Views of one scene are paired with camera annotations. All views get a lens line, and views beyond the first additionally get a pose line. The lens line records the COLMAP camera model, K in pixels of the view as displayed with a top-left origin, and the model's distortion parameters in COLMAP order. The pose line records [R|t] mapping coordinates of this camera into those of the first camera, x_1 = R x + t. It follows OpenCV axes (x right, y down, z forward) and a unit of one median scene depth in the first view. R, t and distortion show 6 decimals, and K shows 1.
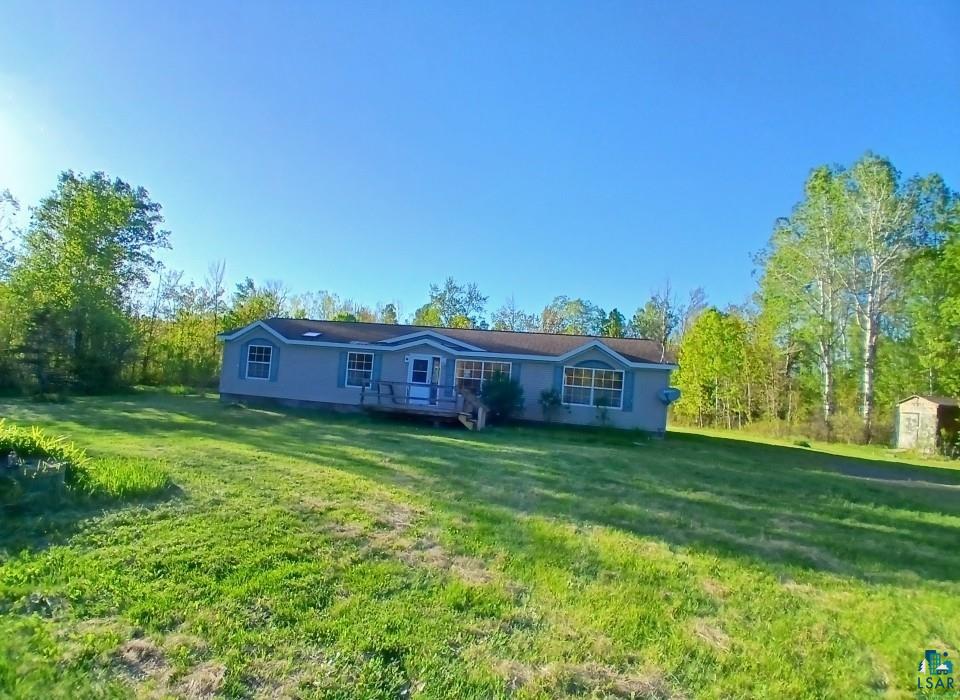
lens RADIAL K [[491.3, 0, 462.0], [0, 491.3, 364.3], [0, 0, 1]] dist [-0.001905, -0.039238]
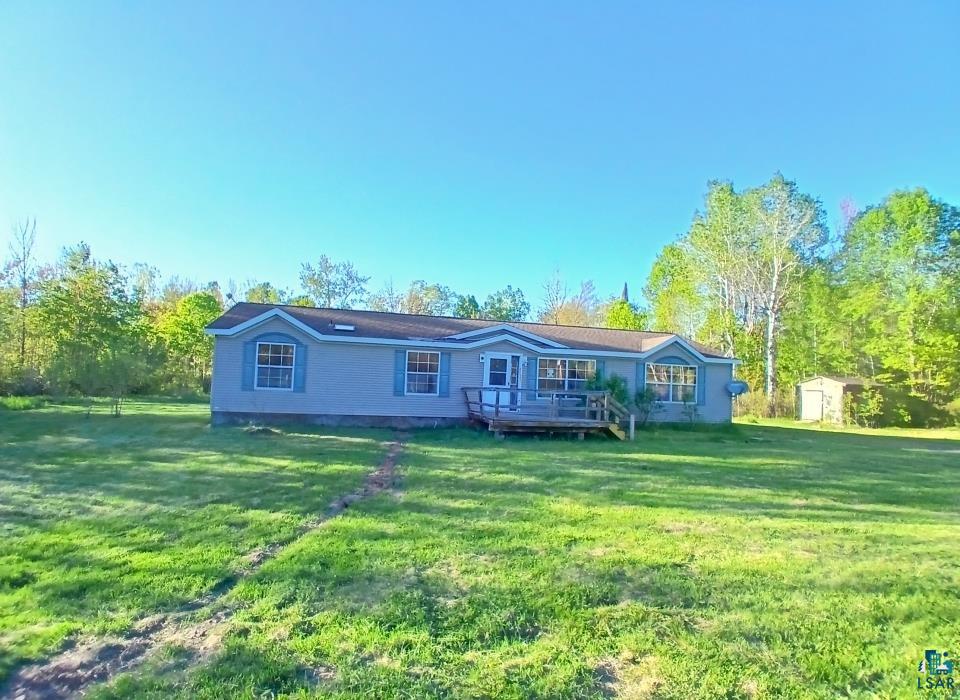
lens RADIAL K [[491.3, 0, 462.0], [0, 491.3, 364.3], [0, 0, 1]] dist [-0.001905, -0.039238]
pose [[0.915026, -0.028016, 0.402421, -0.475936], [0.013748, 0.999172, 0.038300, -0.032701], [-0.403160, -0.029513, 0.914653, 0.245430]]
